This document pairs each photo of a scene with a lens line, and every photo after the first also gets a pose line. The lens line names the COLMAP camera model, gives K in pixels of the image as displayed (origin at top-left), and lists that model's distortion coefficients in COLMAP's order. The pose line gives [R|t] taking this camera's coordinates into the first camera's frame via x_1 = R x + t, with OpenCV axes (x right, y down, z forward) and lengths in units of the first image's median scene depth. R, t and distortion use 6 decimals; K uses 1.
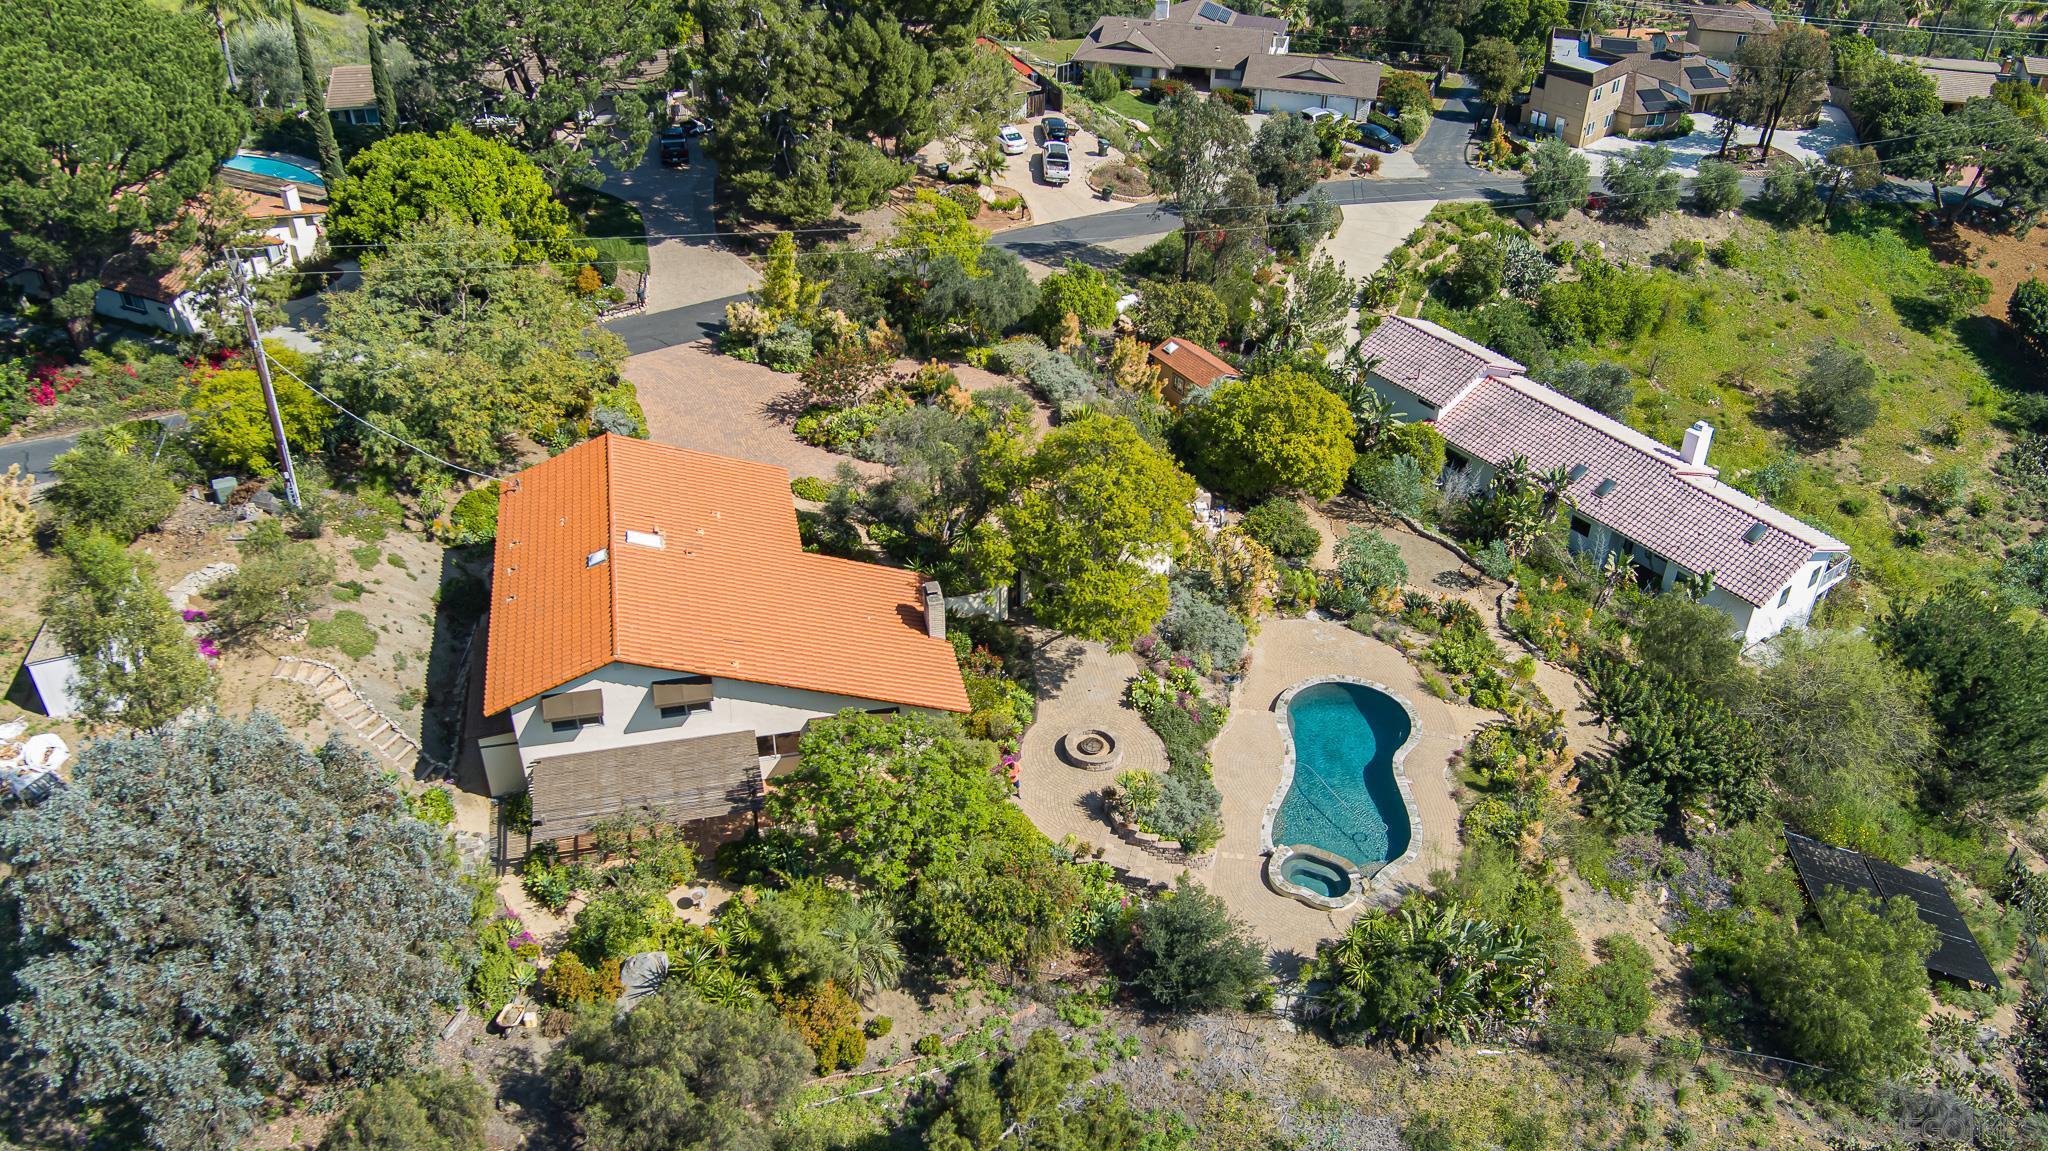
lens RADIAL K [[1656.2, 0, 1018.5], [0, 1656.2, 587.7], [0, 0, 1]] dist [-0.054442, 0.017651]
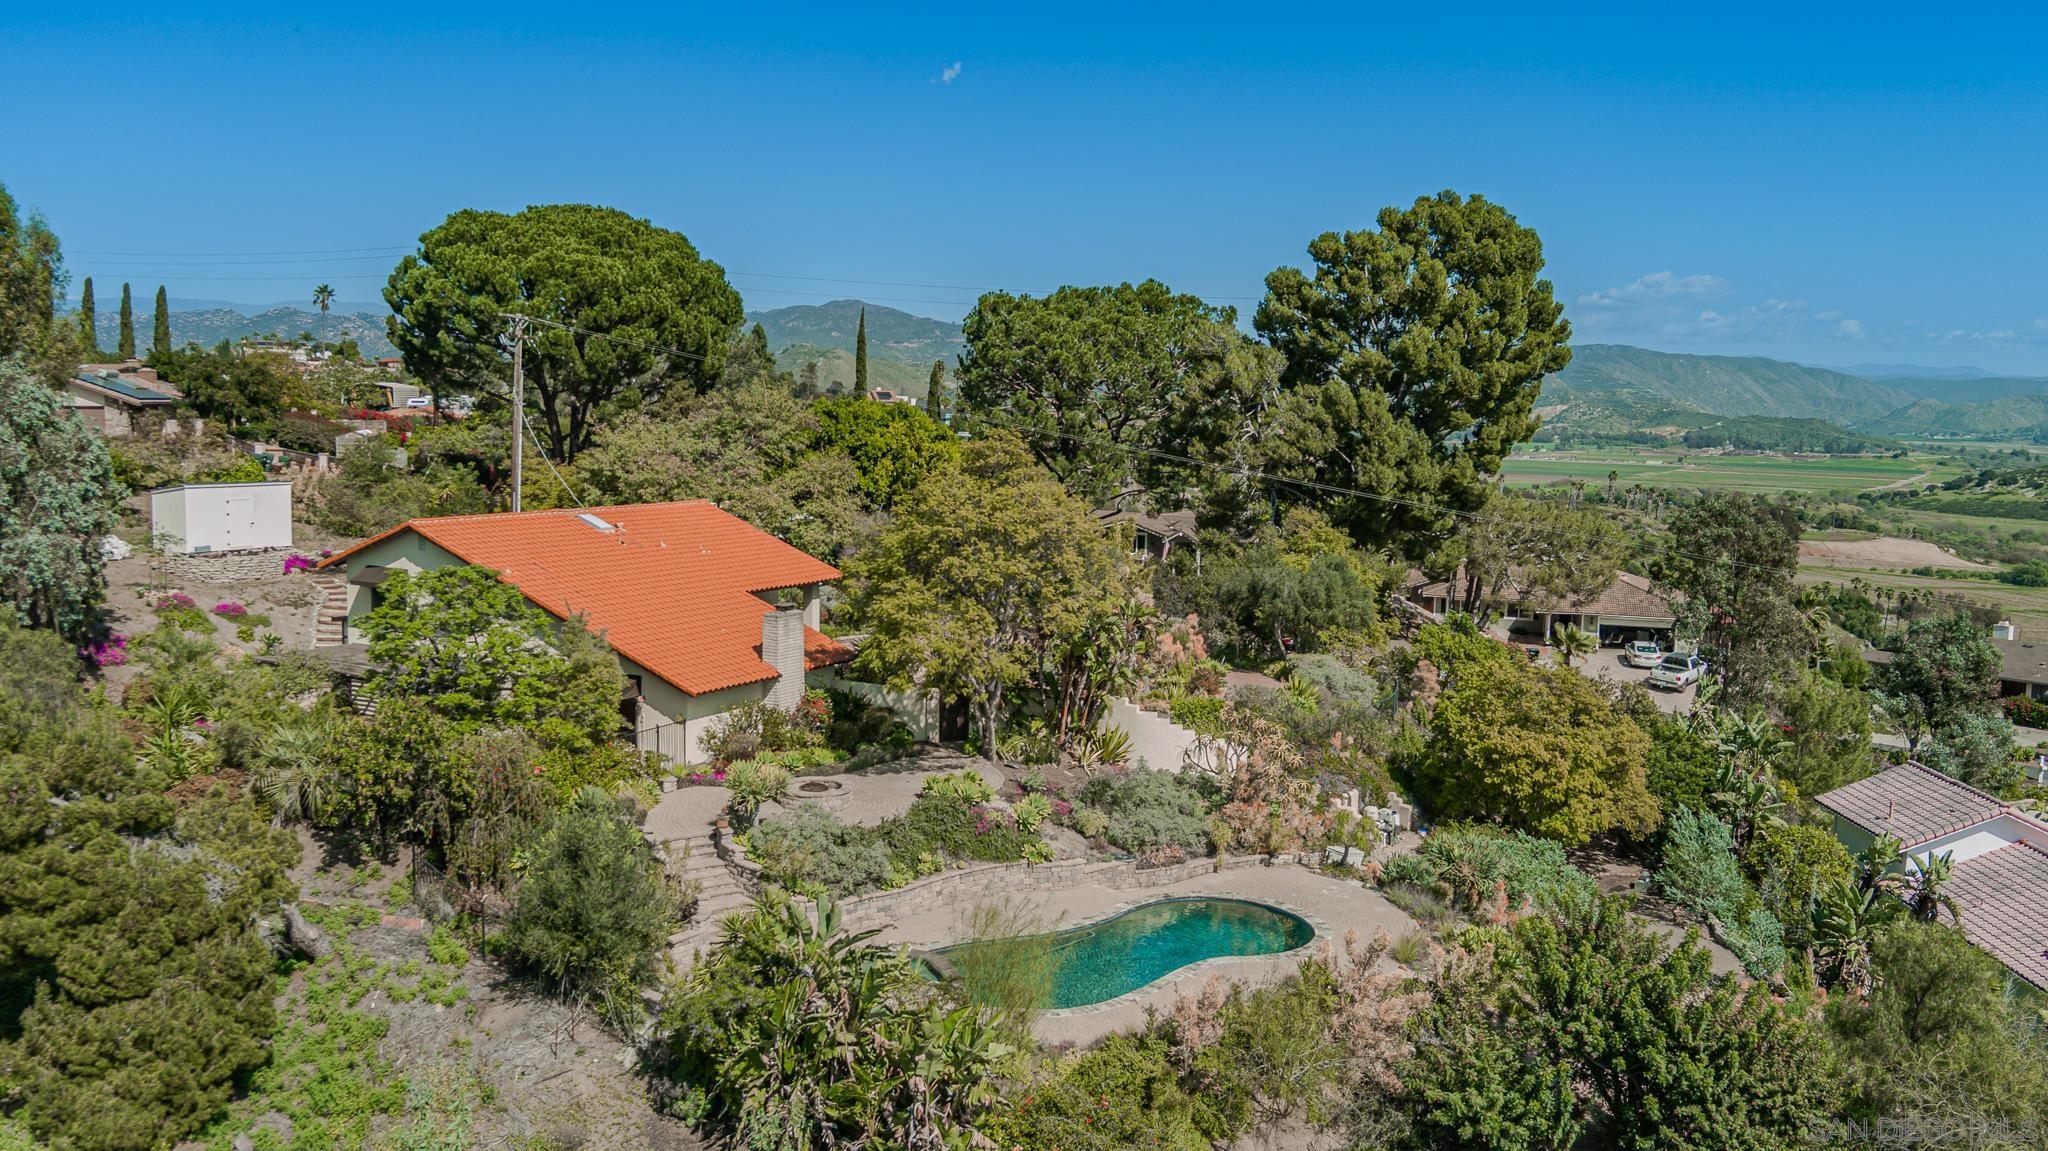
lens RADIAL K [[1656.2, 0, 1033.8], [0, 1656.2, 590.6], [0, 0, 1]] dist [-0.054442, 0.017651]
pose [[0.755649, 0.085060, -0.649430, 0.544895], [-0.399299, 0.845793, -0.353828, 0.222487], [0.519187, 0.526687, 0.673087, 0.454082]]
